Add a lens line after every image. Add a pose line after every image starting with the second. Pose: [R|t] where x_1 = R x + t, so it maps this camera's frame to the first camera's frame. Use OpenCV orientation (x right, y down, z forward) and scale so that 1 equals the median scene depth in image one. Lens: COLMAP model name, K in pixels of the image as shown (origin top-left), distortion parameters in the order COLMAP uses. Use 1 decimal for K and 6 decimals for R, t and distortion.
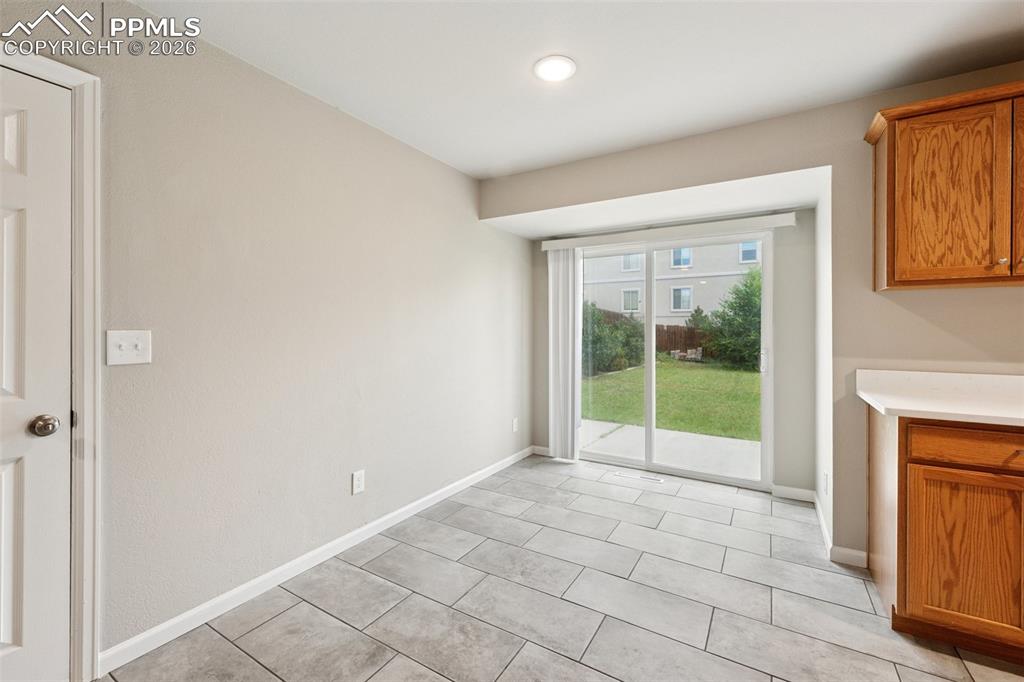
lens RADIAL K [[428.7, 0, 507.0], [0, 428.7, 328.6], [0, 0, 1]] dist [-0.000701, 0.000009]
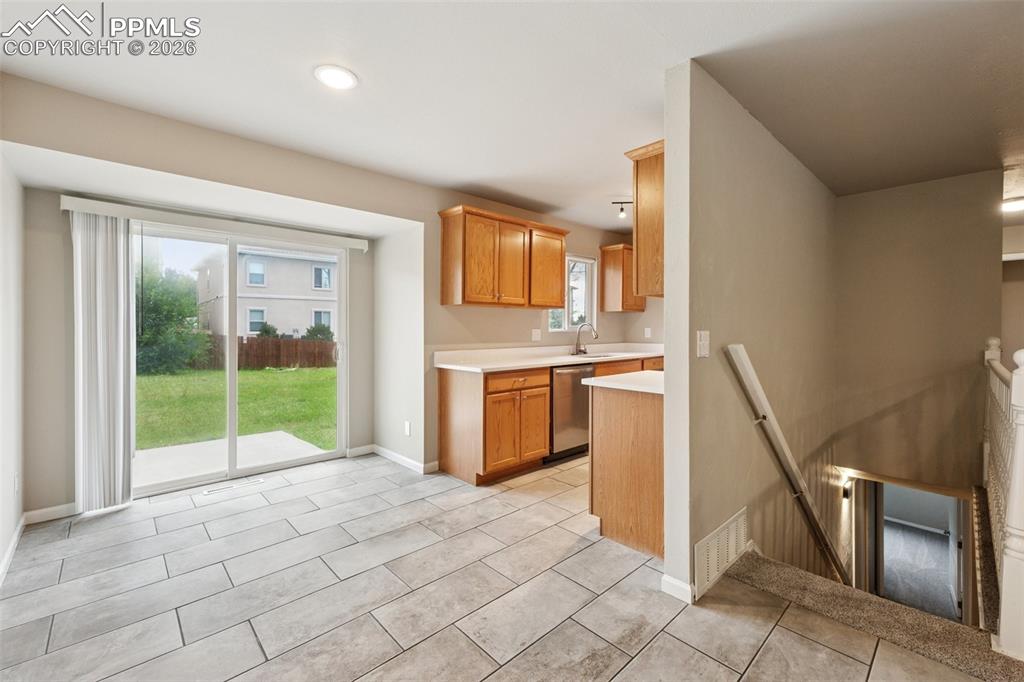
lens RADIAL K [[428.7, 0, 516.9], [0, 428.7, 330.9], [0, 0, 1]] dist [-0.000701, 0.000009]
pose [[0.257089, -0.009257, 0.966343, -0.785266], [-0.000852, 0.999952, 0.009806, -0.001700], [-0.966387, -0.003344, 0.257069, 0.308772]]
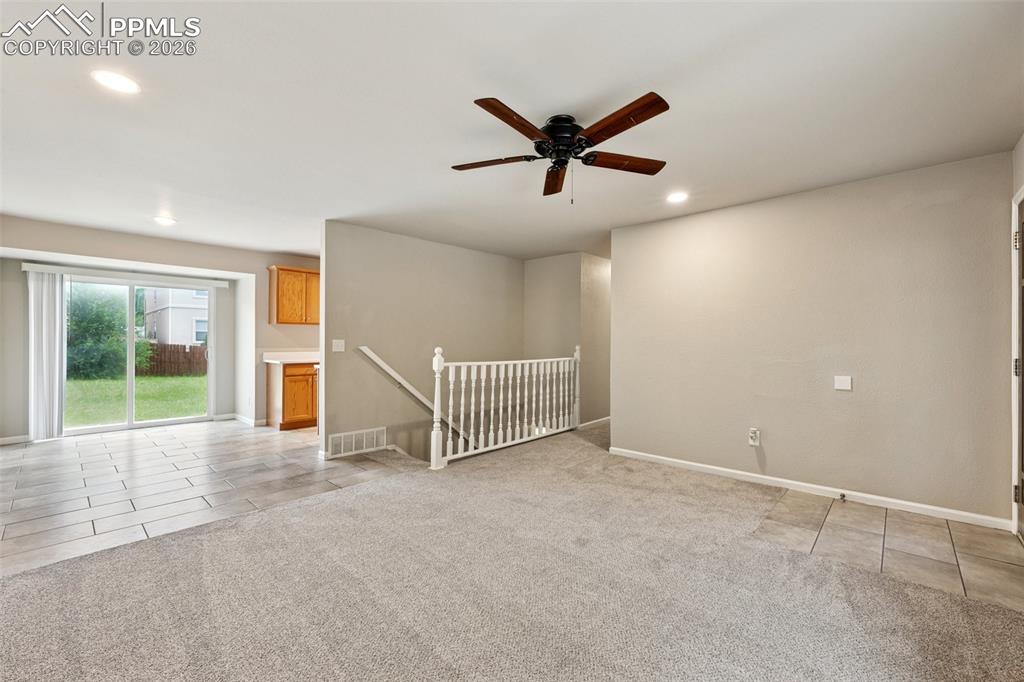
lens RADIAL K [[428.7, 0, 521.0], [0, 428.7, 343.0], [0, 0, 1]] dist [-0.000701, 0.000009]
pose [[0.189207, -0.007423, 0.981909, -1.730383], [-0.009243, 0.999914, 0.009340, -0.005587], [-0.981894, -0.010843, 0.189122, -1.249387]]
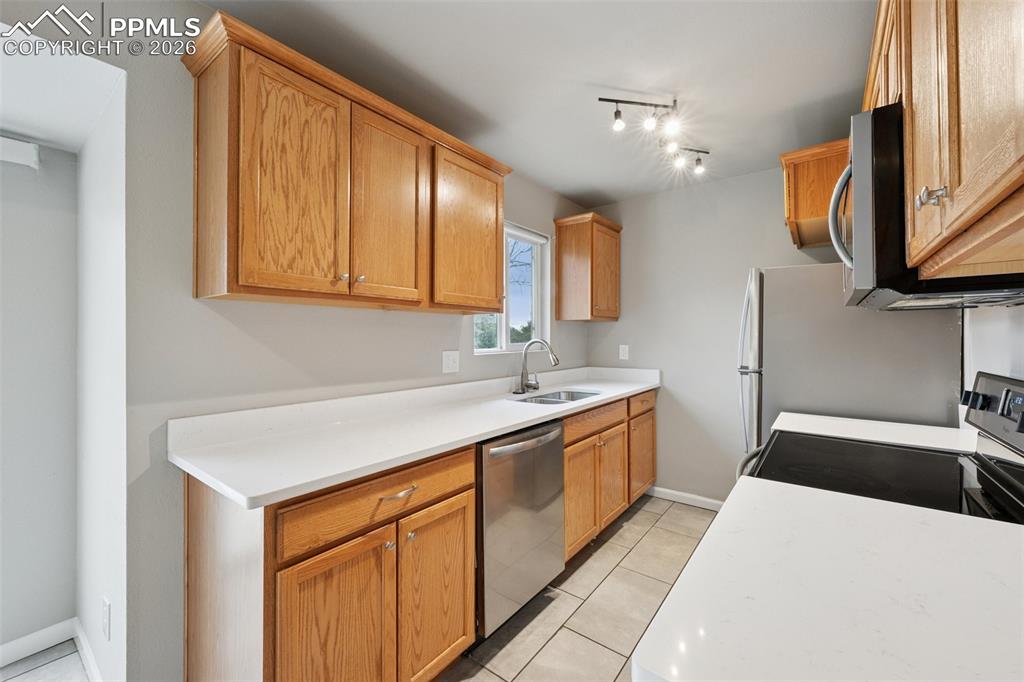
lens RADIAL K [[410.2, 0, 514.5], [0, 410.2, 334.5], [0, 0, 1]] dist [-0.001443, 0.000208]
pose [[0.098321, 0.008128, 0.995122, 0.308626], [0.005229, 0.999949, -0.008684, -0.026180], [-0.995141, 0.006057, 0.098273, 0.500793]]
